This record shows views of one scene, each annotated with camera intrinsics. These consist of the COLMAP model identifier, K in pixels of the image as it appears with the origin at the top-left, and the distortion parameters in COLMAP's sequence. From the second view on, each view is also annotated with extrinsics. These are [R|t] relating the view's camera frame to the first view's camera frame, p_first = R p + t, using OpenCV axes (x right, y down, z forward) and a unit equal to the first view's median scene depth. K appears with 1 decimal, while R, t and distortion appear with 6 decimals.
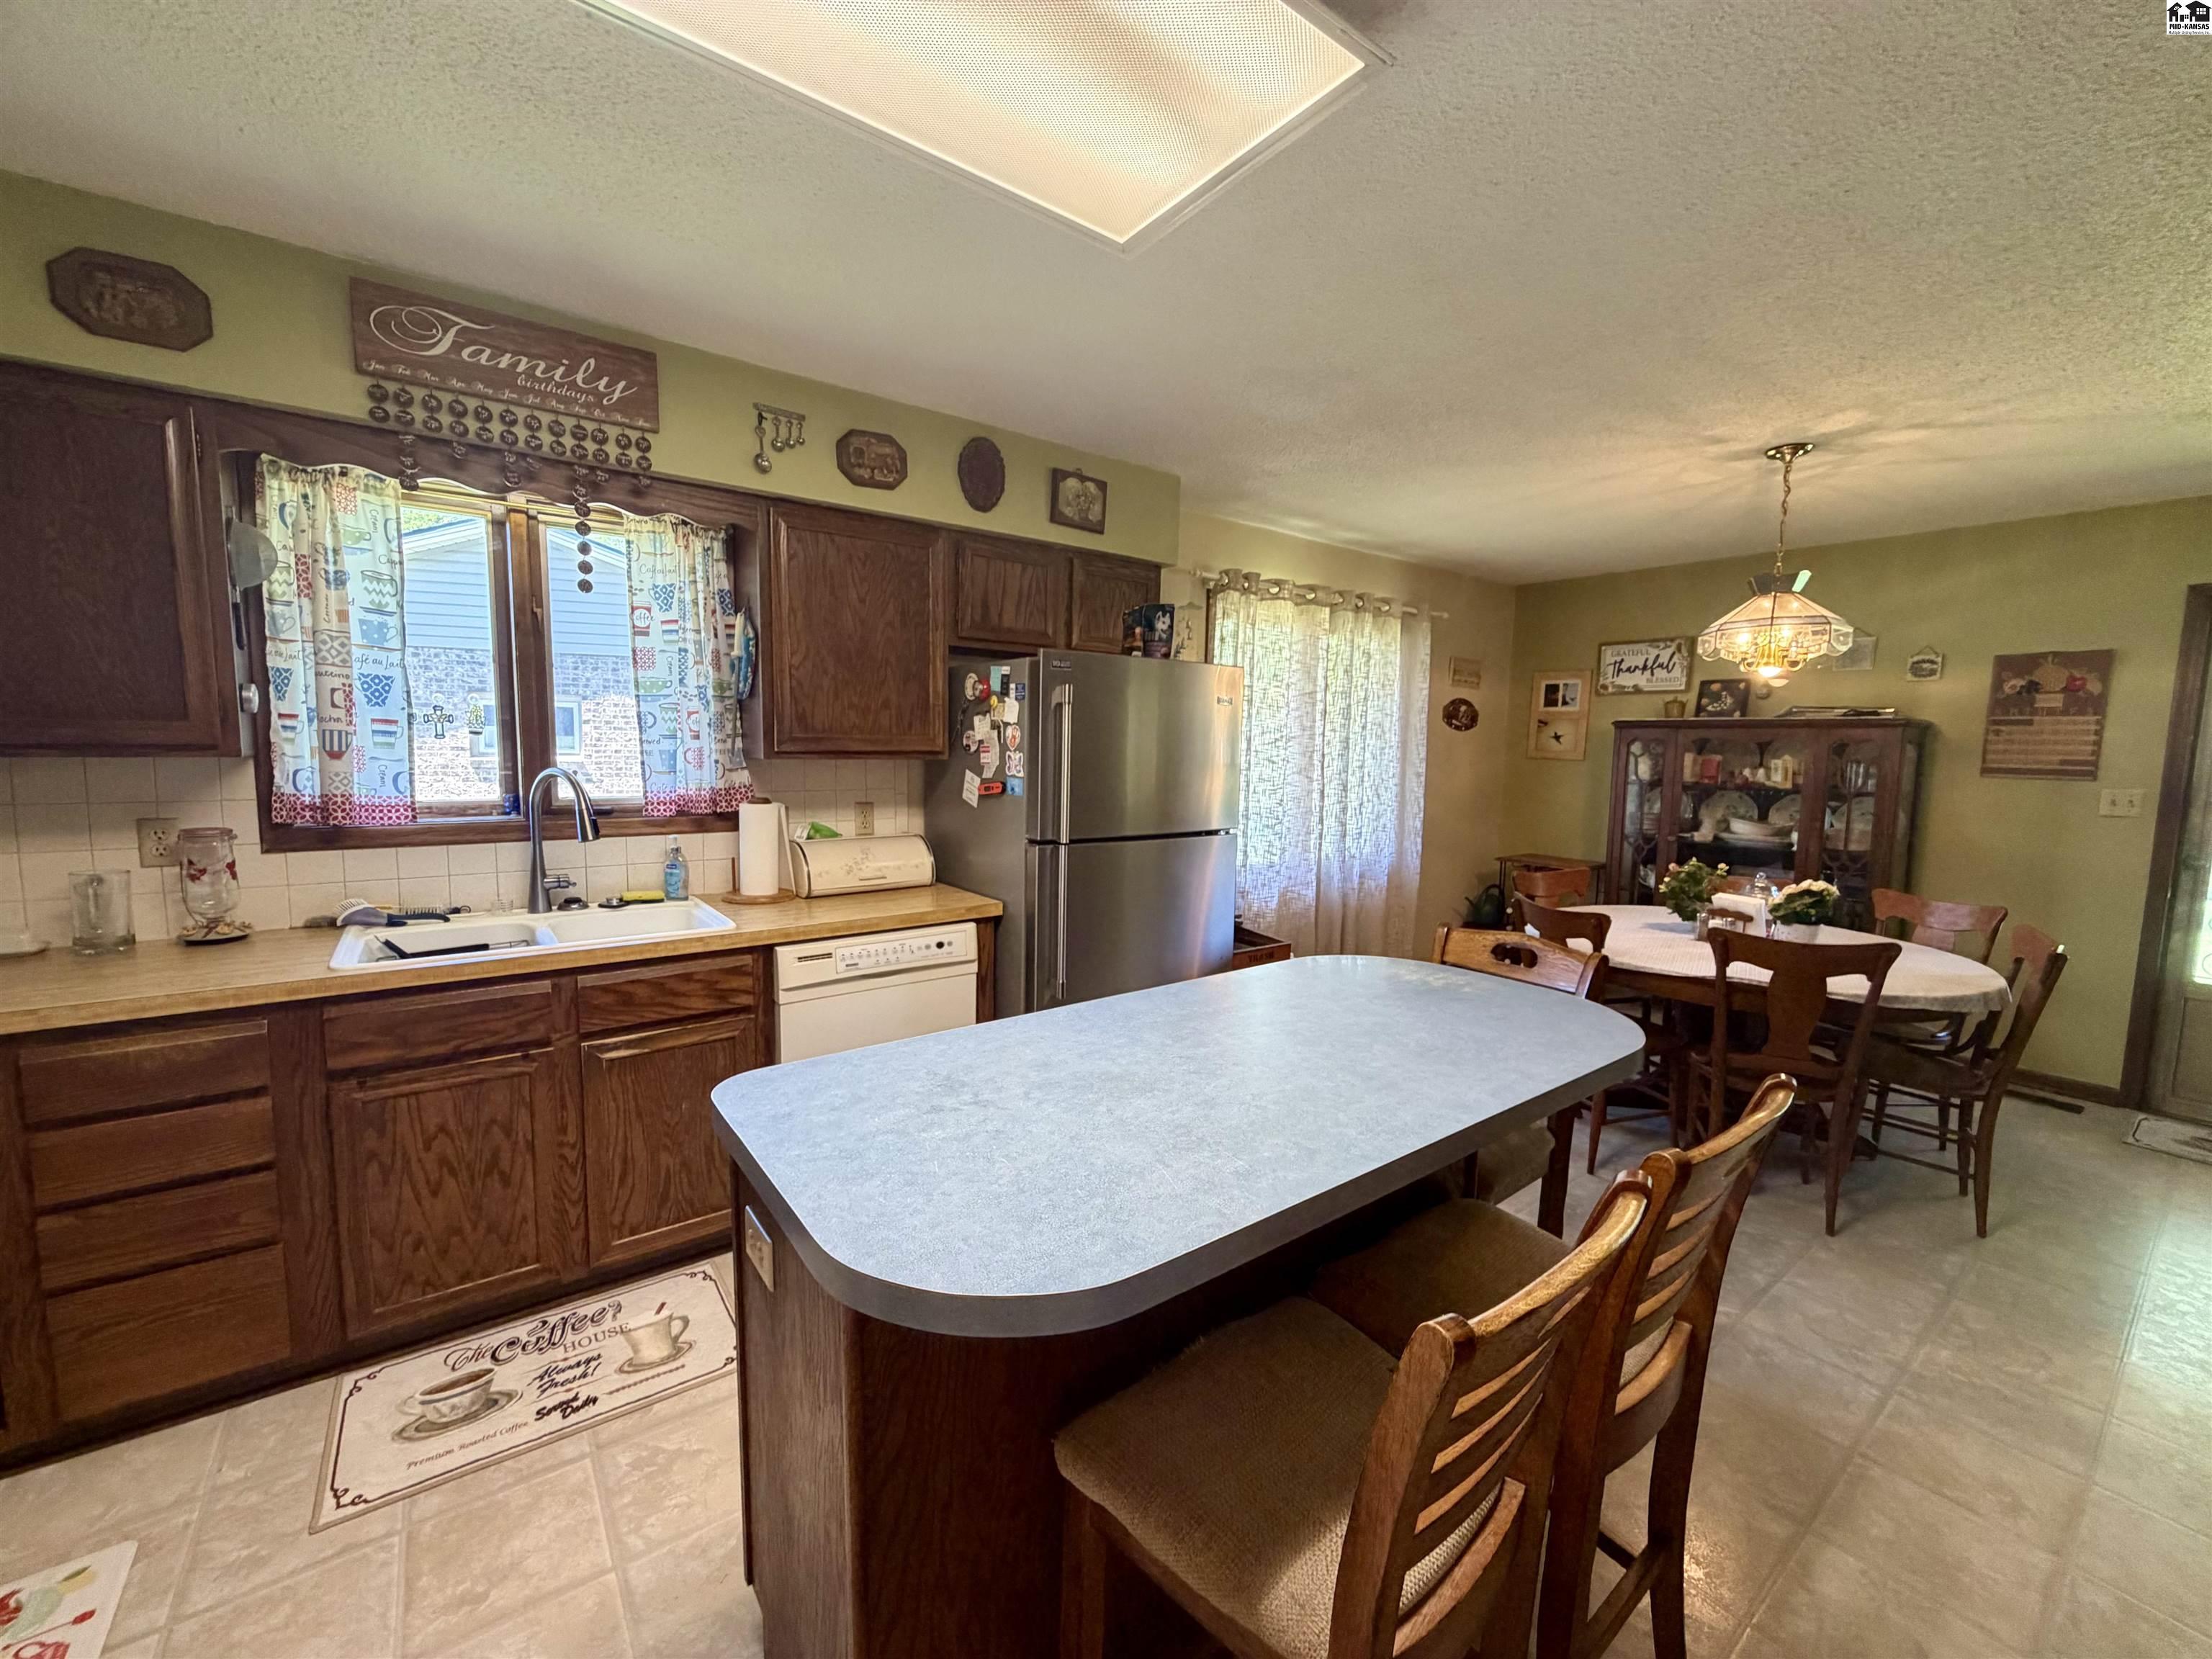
lens RADIAL K [[882.9, 0, 1098.5], [0, 882.9, 828.9], [0, 0, 1]] dist [-0.000197, 0.000522]
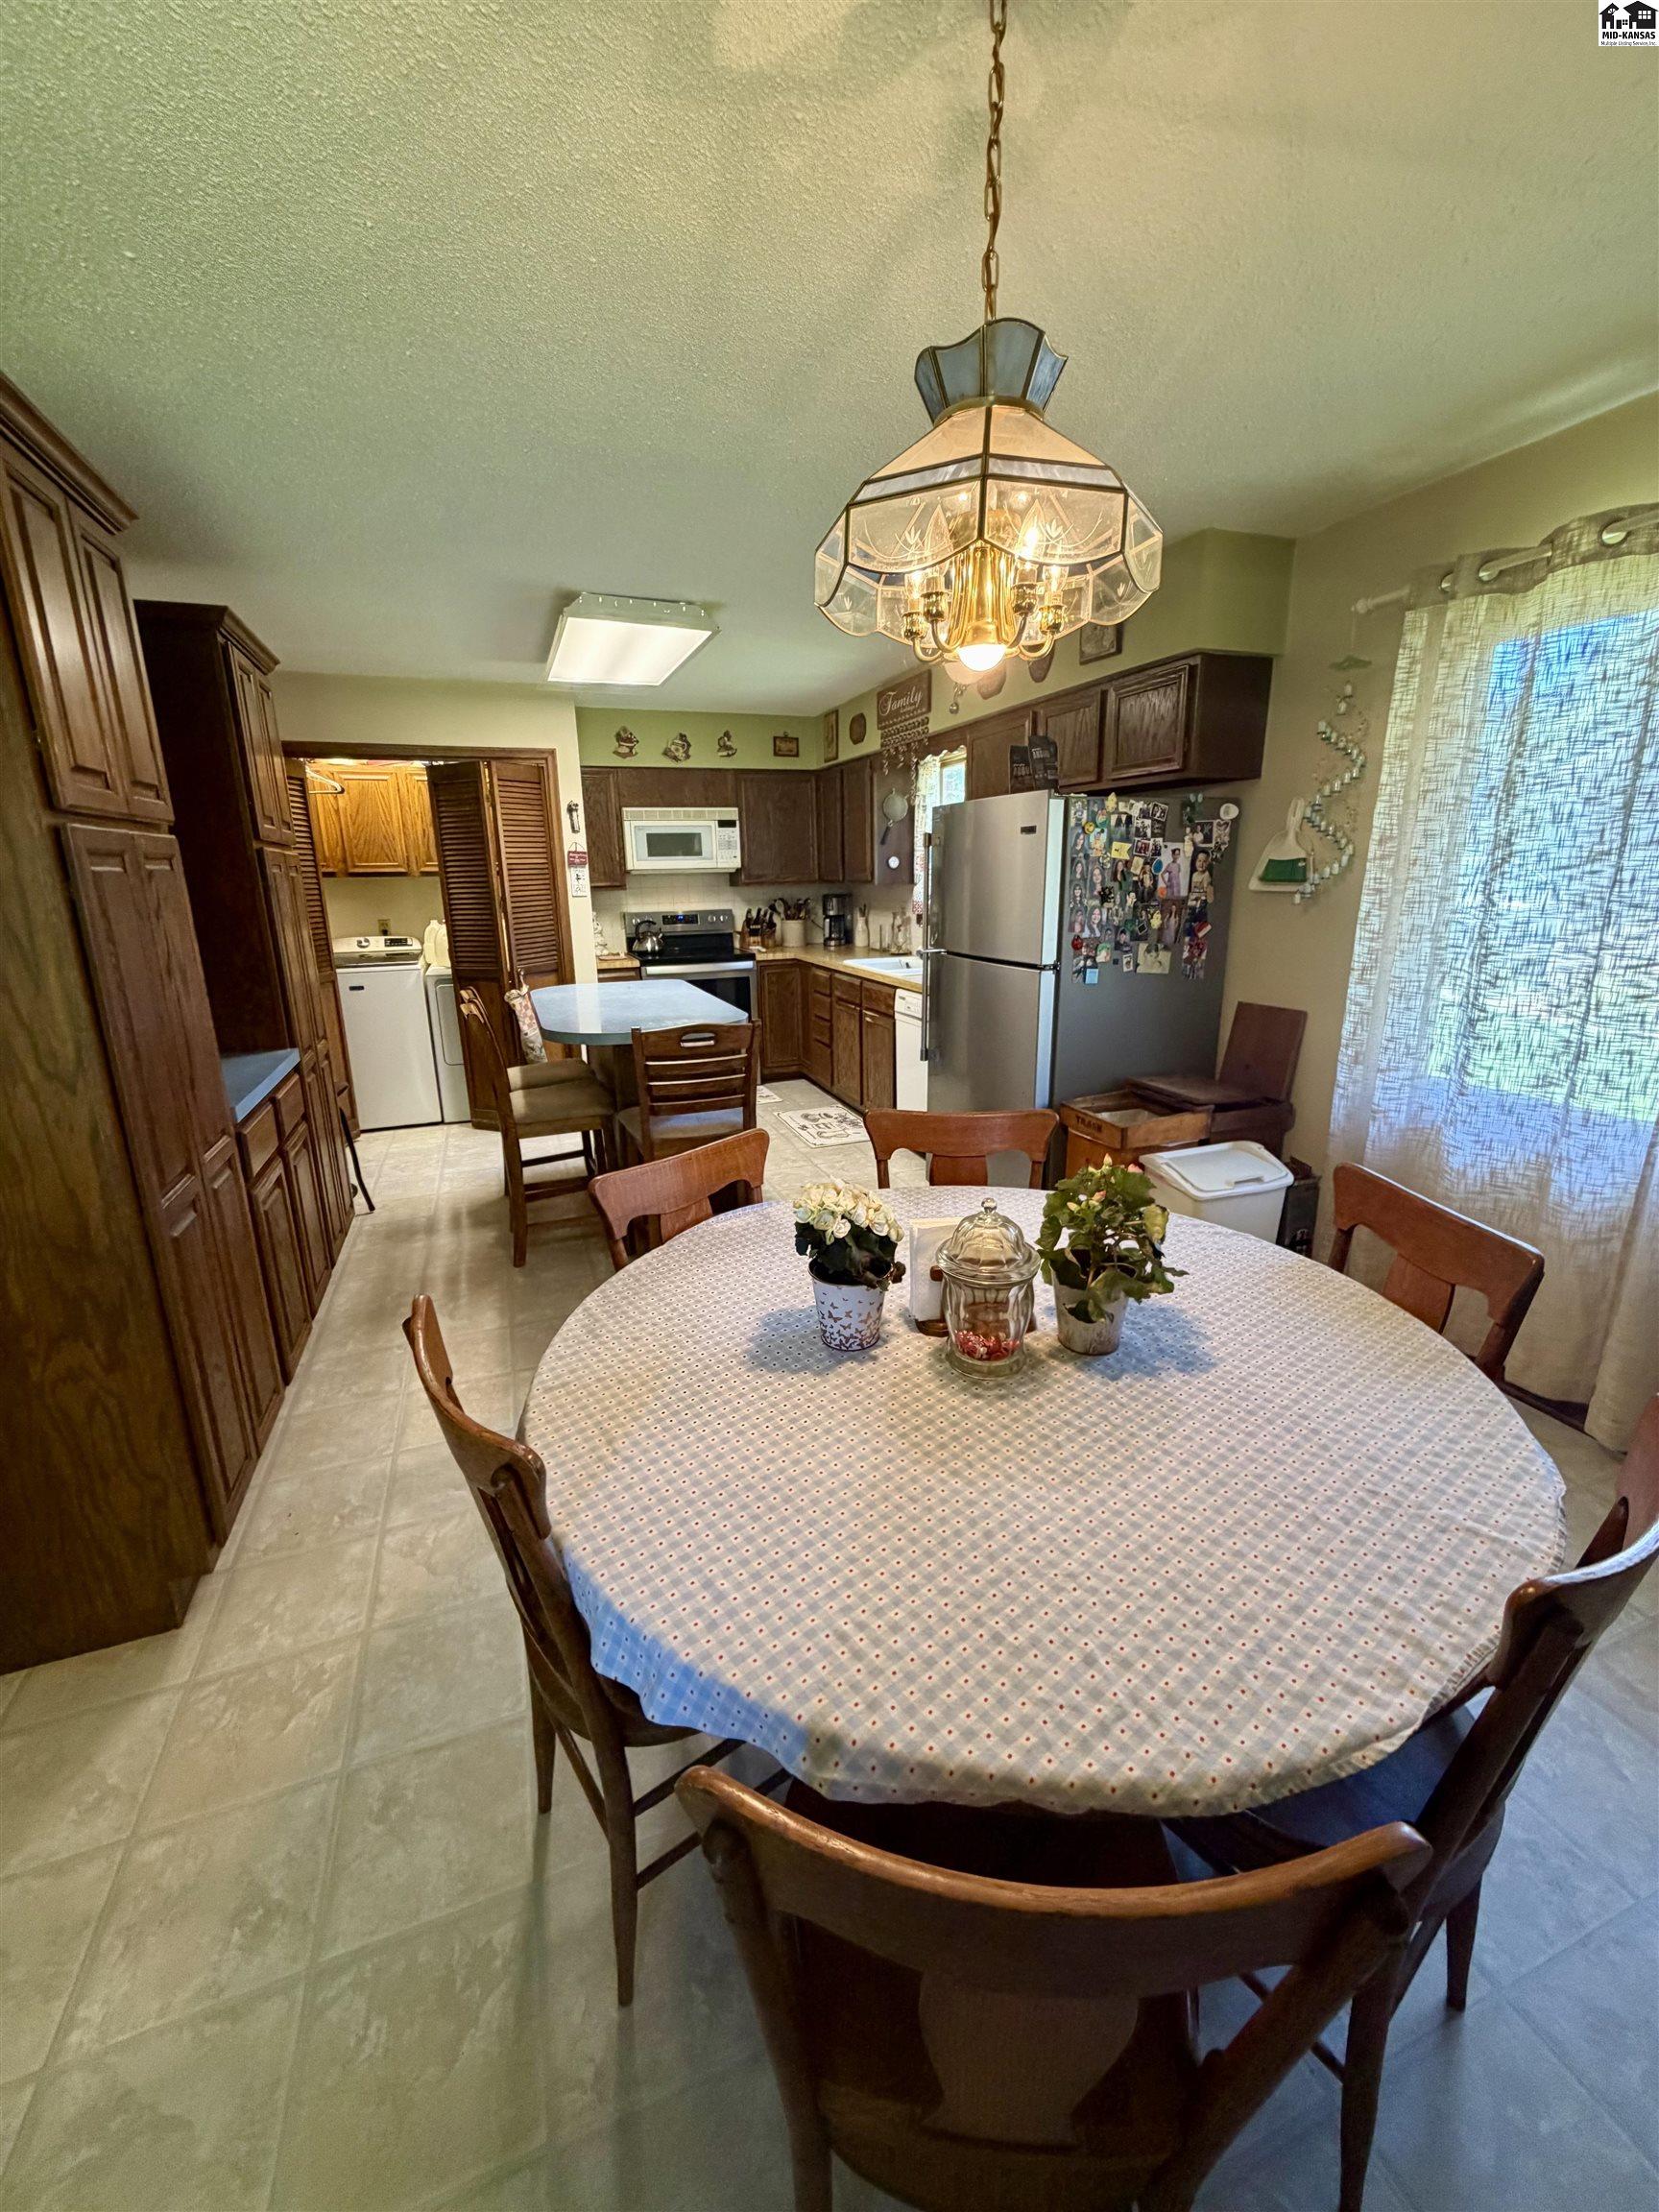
lens RADIAL K [[882.9, 0, 830.8], [0, 882.9, 1096.8], [0, 0, 1]] dist [-0.000197, 0.000522]
pose [[-0.277471, 0.223636, -0.934343, 1.326141], [-0.087665, 0.962580, 0.256428, -0.102229], [0.956726, 0.153060, -0.247483, 1.209041]]
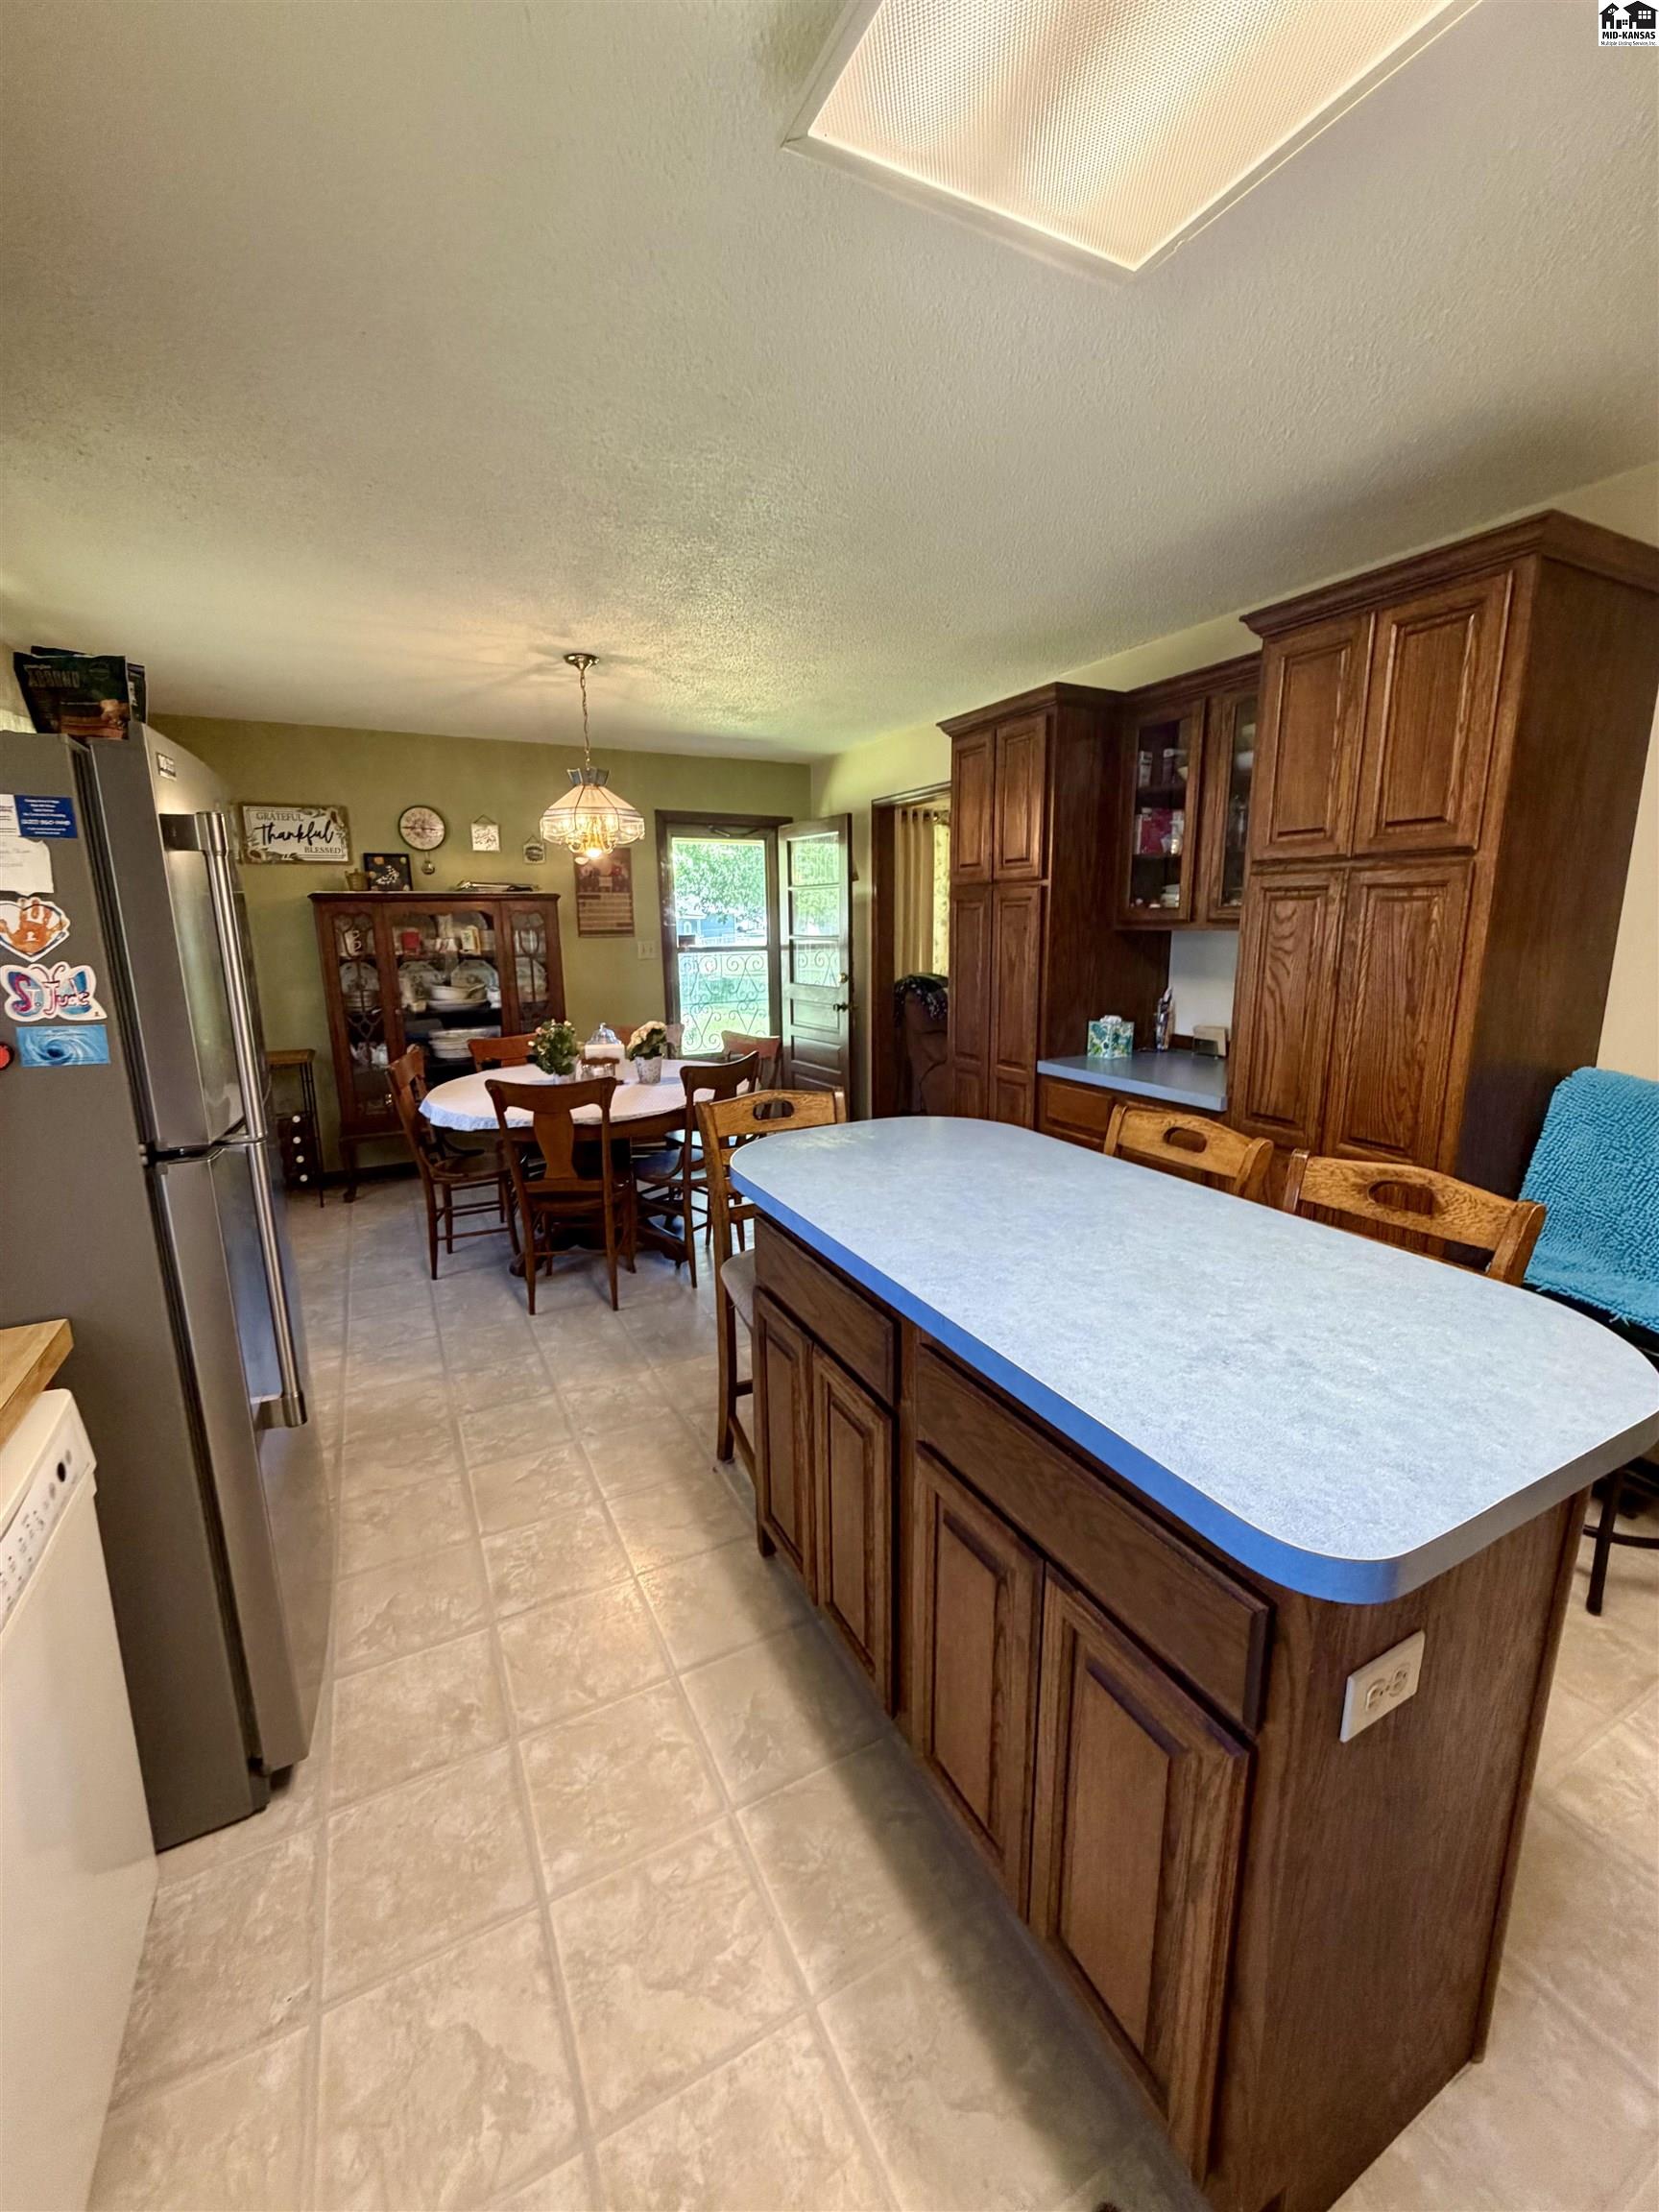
lens RADIAL K [[882.9, 0, 830.8], [0, 882.9, 1096.8], [0, 0, 1]] dist [-0.000197, 0.000522]
pose [[0.158606, -0.215002, 0.963648, -0.472731], [0.112116, 0.973612, 0.198772, -0.070470], [-0.980956, 0.076514, 0.178526, 0.590270]]
